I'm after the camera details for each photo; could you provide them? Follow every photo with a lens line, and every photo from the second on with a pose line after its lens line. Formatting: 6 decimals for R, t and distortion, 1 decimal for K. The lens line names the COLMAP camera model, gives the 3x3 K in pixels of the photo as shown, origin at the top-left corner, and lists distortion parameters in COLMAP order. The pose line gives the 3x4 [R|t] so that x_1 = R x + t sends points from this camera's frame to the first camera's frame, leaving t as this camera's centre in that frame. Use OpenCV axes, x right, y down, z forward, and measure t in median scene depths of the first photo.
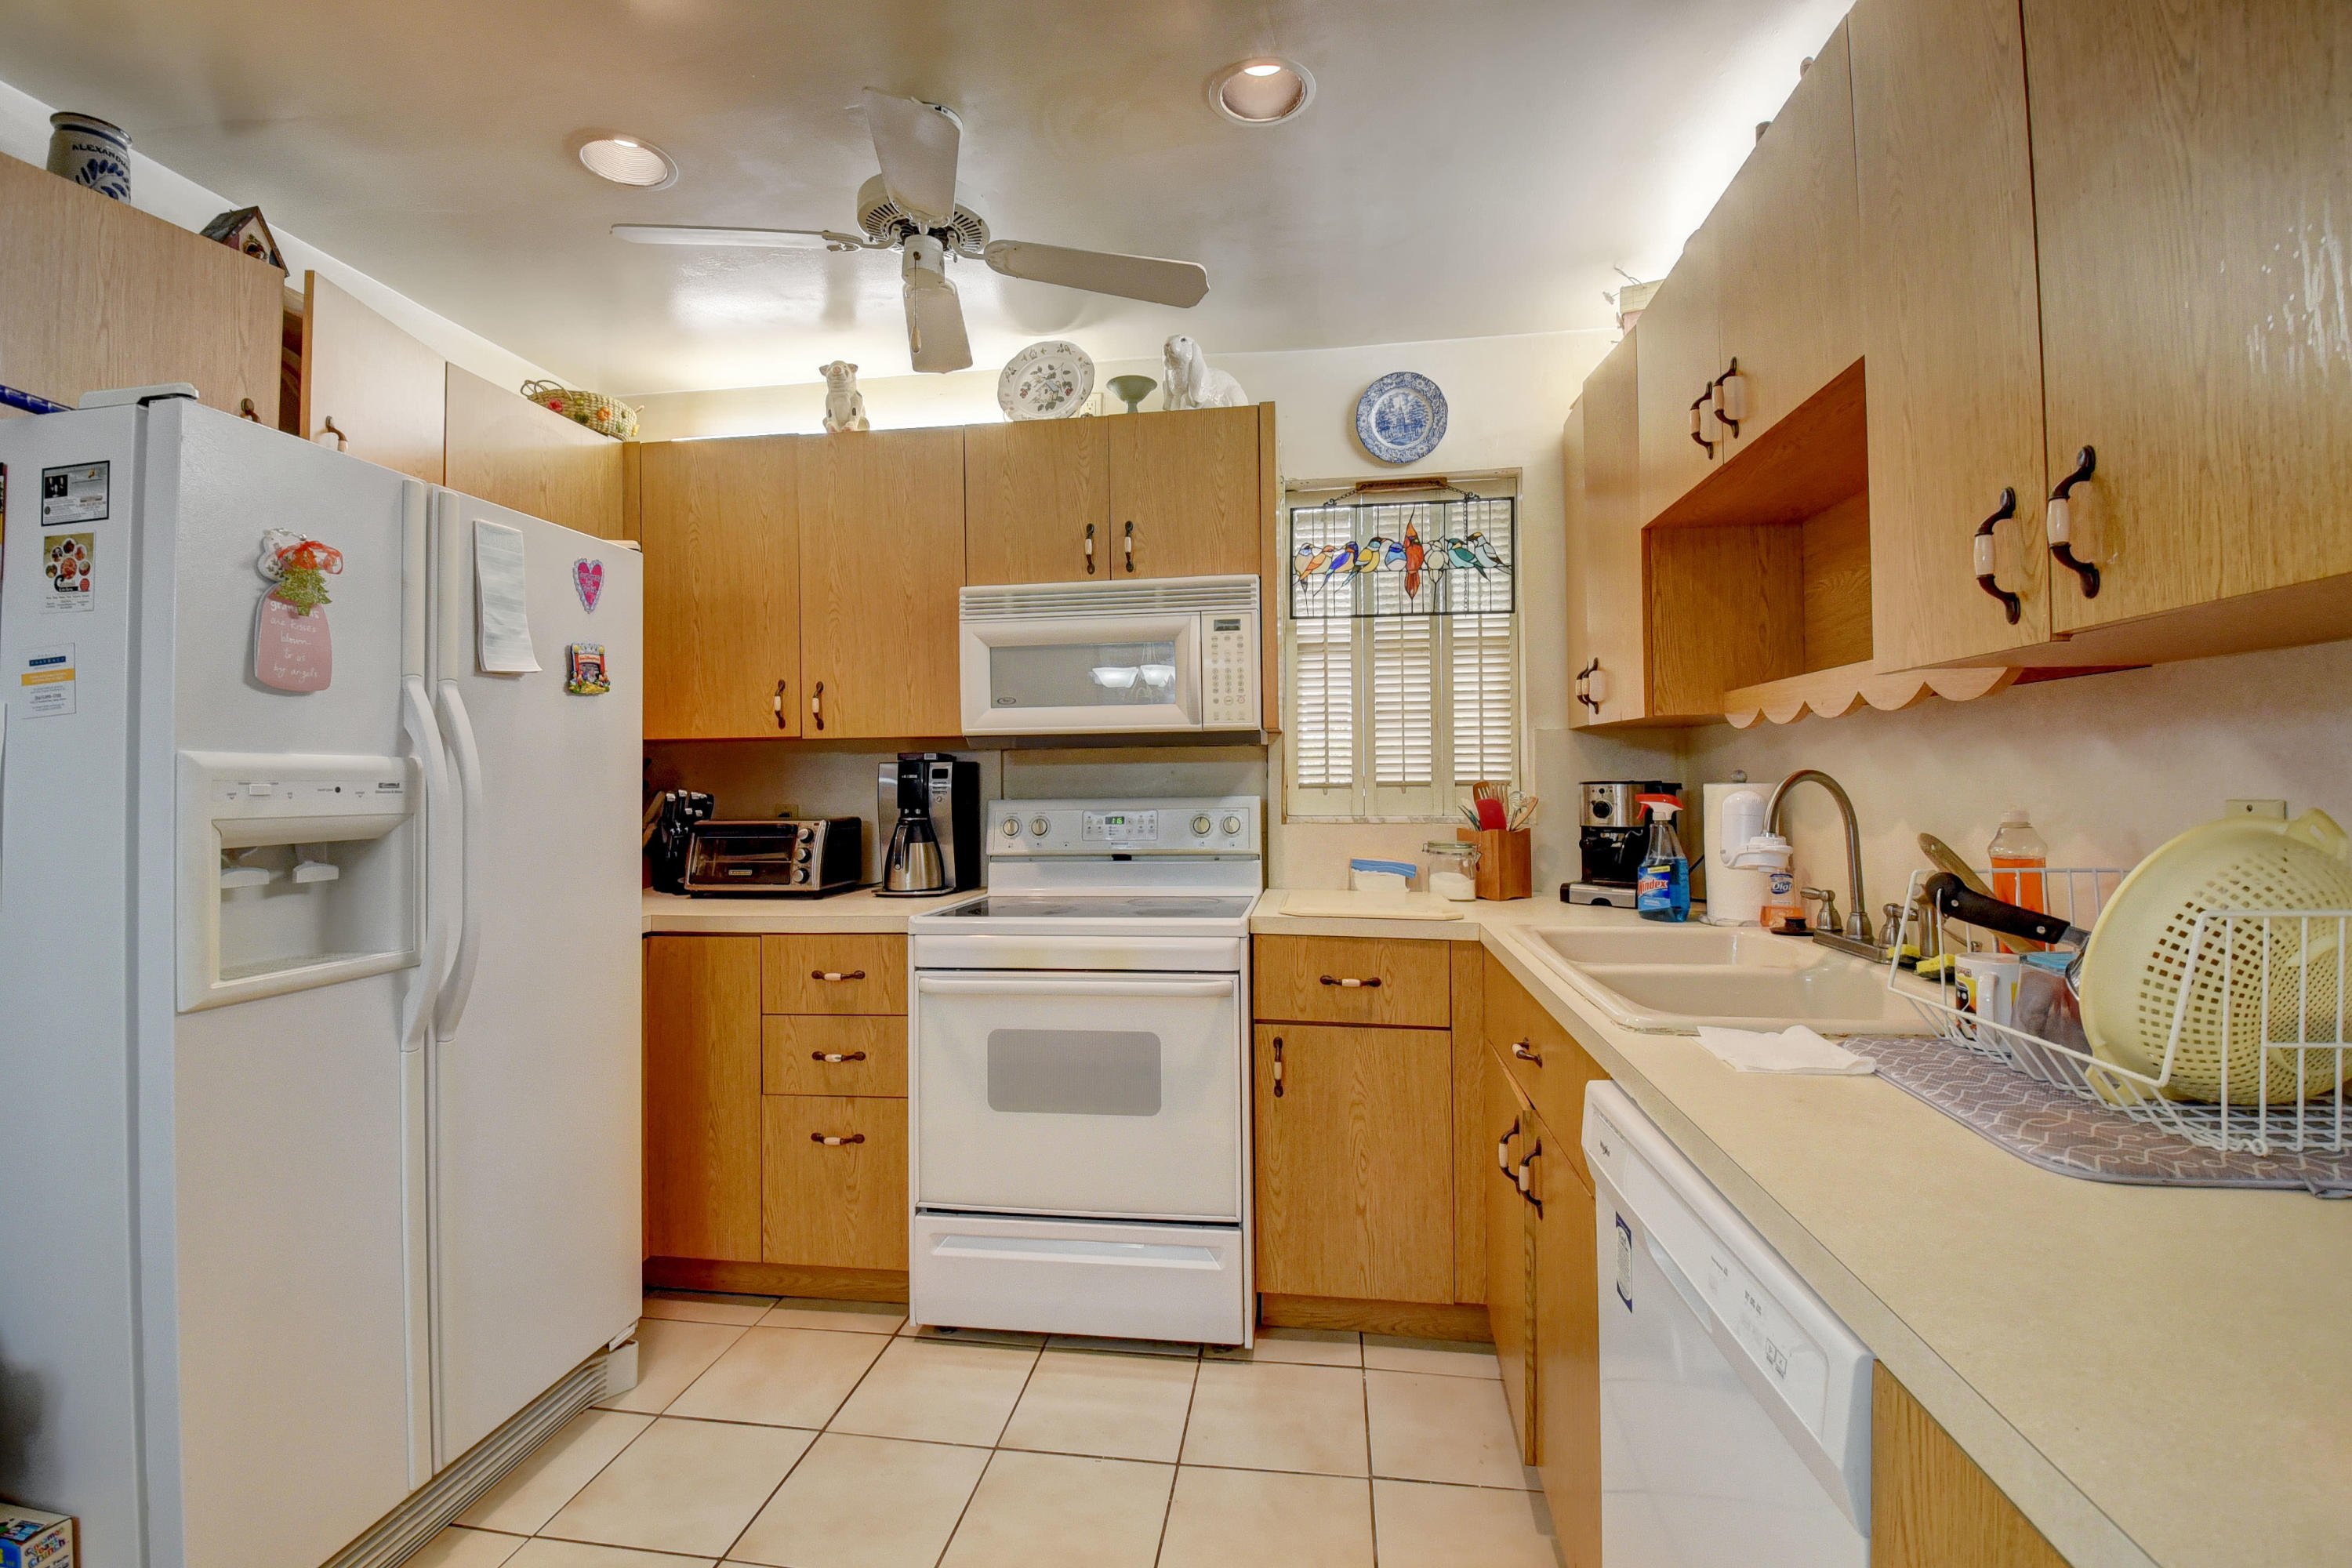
lens RADIAL K [[1031.7, 0, 1152.8], [0, 1031.7, 759.5], [0, 0, 1]] dist [-0.001685, -0.013142]
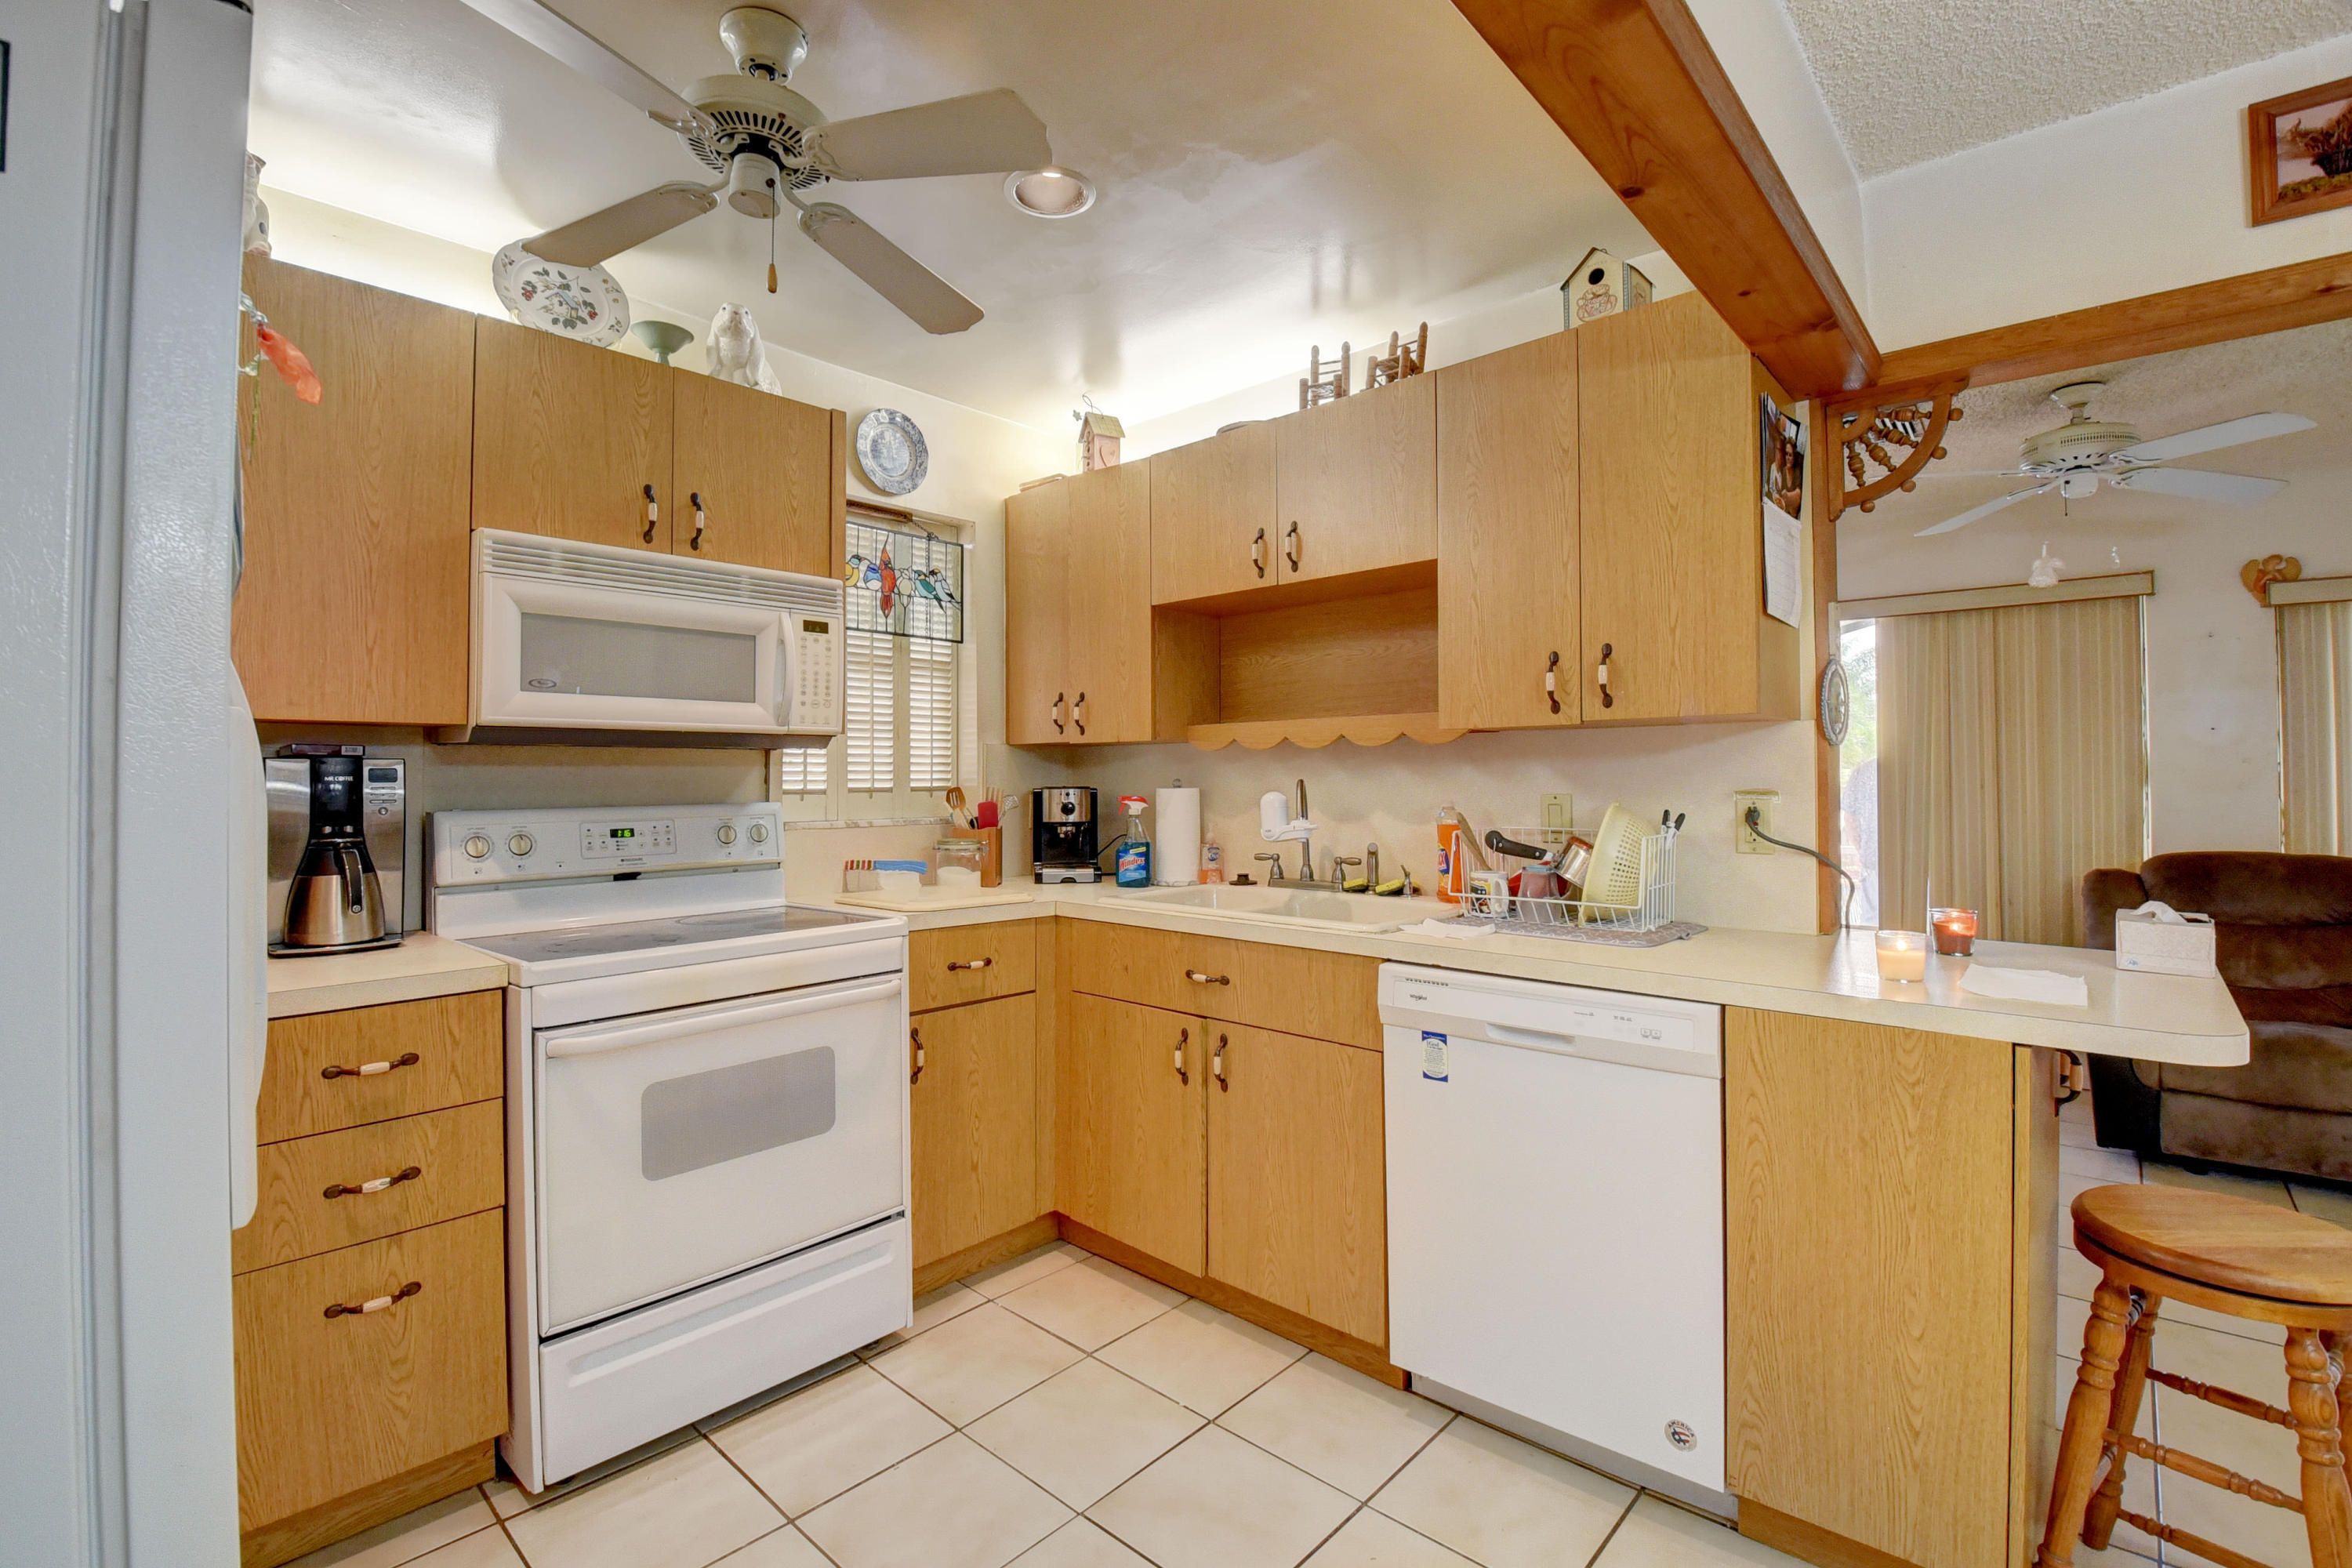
lens RADIAL K [[1031.7, 0, 1174.6], [0, 1031.7, 764.2], [0, 0, 1]] dist [-0.001685, -0.013142]
pose [[0.561308, 0.021301, 0.827333, -0.518689], [-0.017188, 0.999753, -0.014078, 0.007485], [-0.827429, -0.006318, 0.561535, 0.156767]]
